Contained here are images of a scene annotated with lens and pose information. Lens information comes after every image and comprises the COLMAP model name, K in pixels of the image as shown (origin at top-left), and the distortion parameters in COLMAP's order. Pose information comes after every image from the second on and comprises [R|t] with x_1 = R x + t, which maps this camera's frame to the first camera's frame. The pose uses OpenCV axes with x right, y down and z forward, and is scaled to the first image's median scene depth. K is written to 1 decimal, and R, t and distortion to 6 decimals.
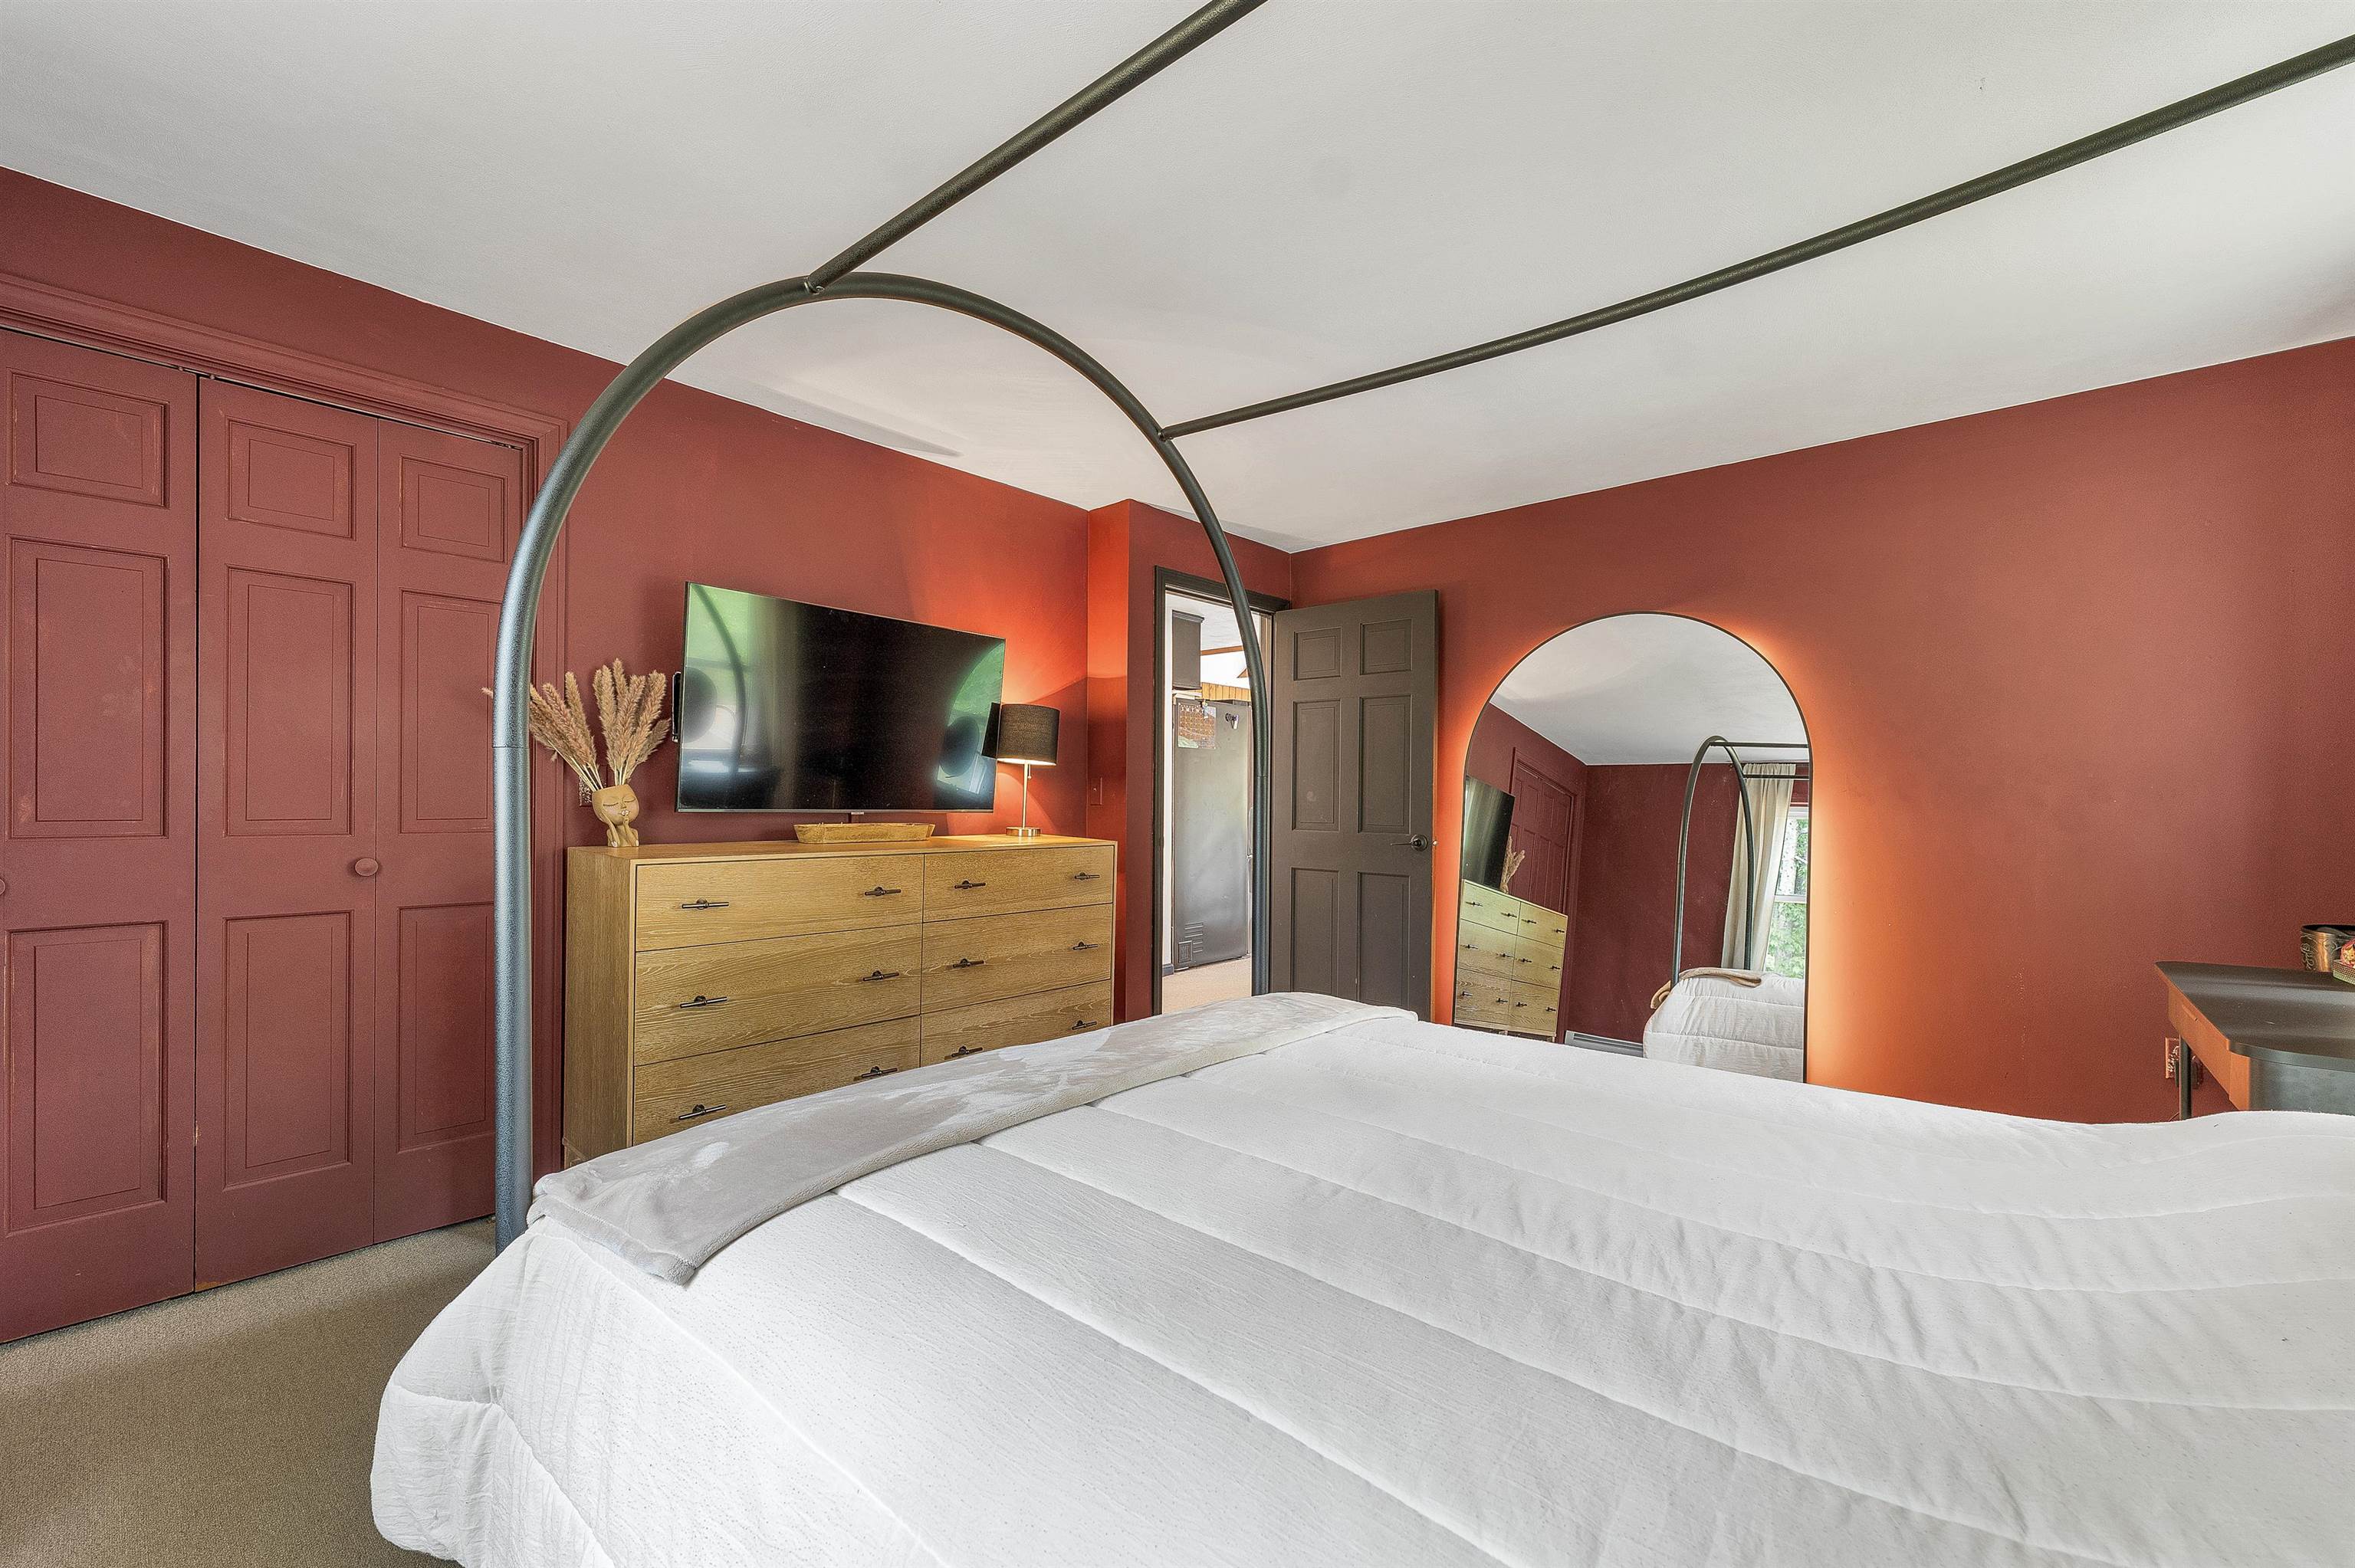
lens RADIAL K [[971.6, 0, 1172.2], [0, 971.6, 784.4], [0, 0, 1]] dist [0.000458, -0.000038]
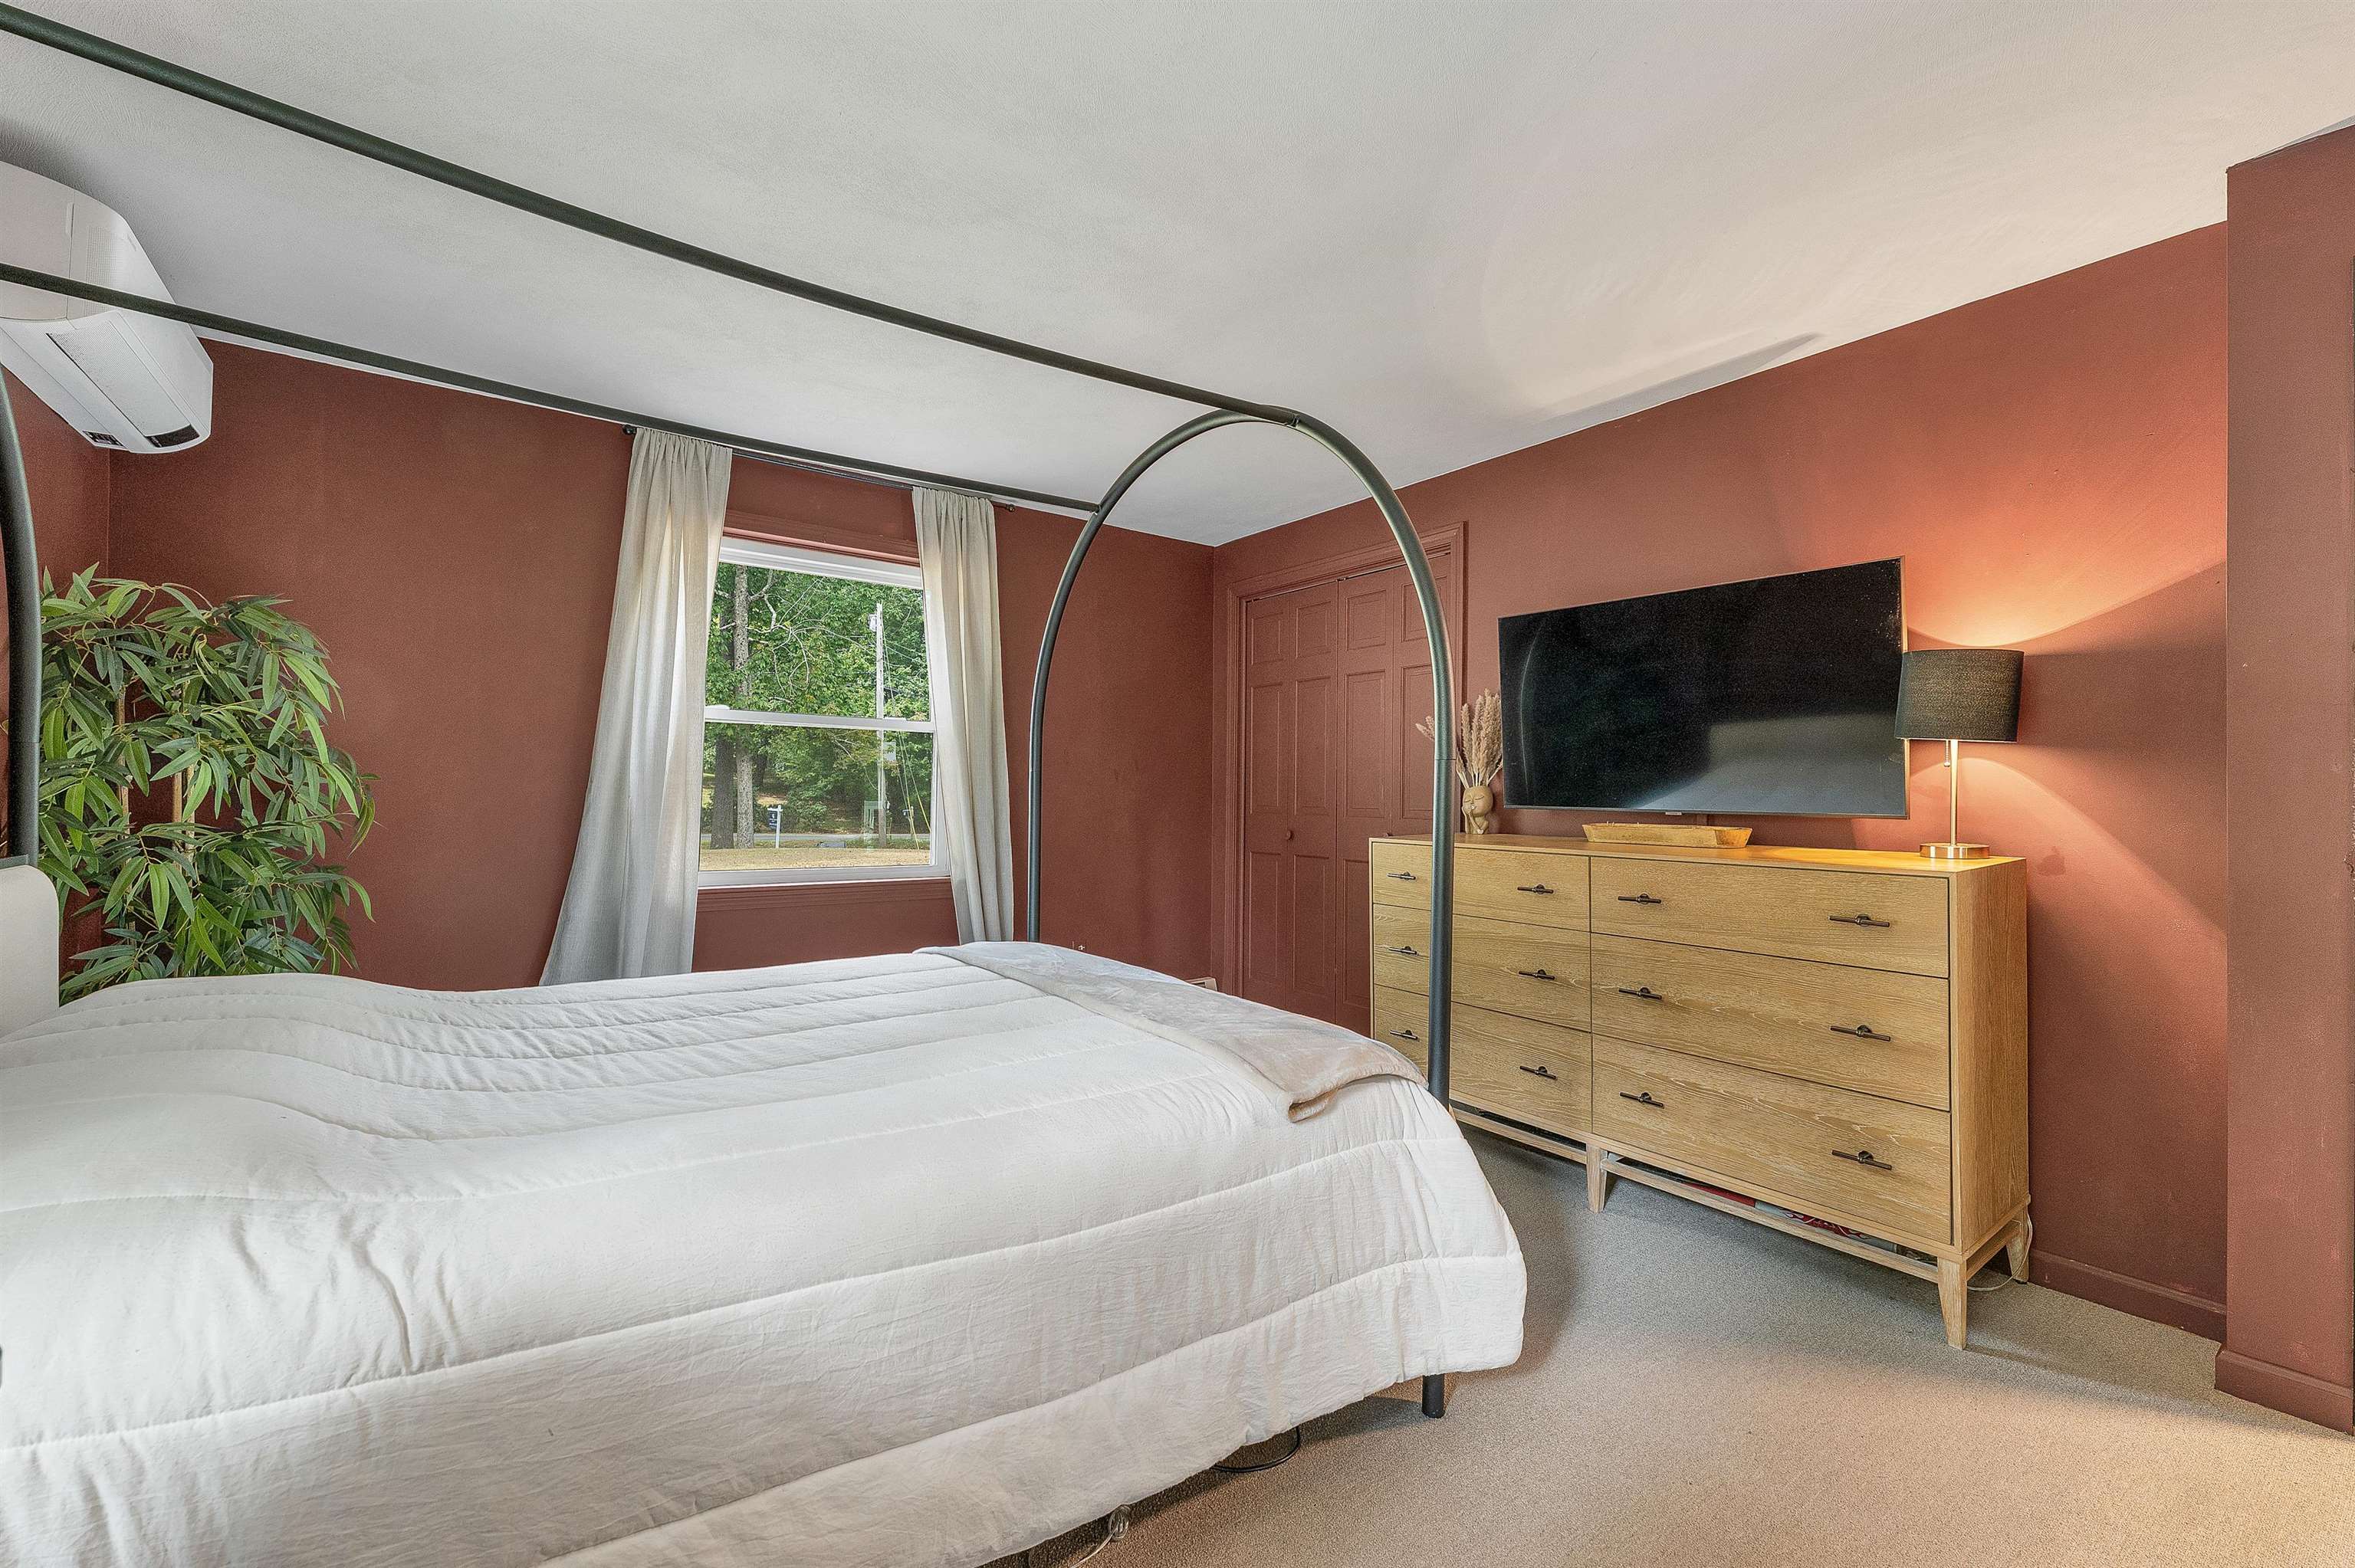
lens RADIAL K [[951.0, 0, 1177.5], [0, 951.0, 784.0], [0, 0, 1]] dist [0.013614, -0.000004]
pose [[-0.214868, -0.022918, -0.976374, 0.688992], [0.002330, 0.999710, -0.023979, 0.023559], [0.976640, -0.007427, -0.214752, 0.798636]]
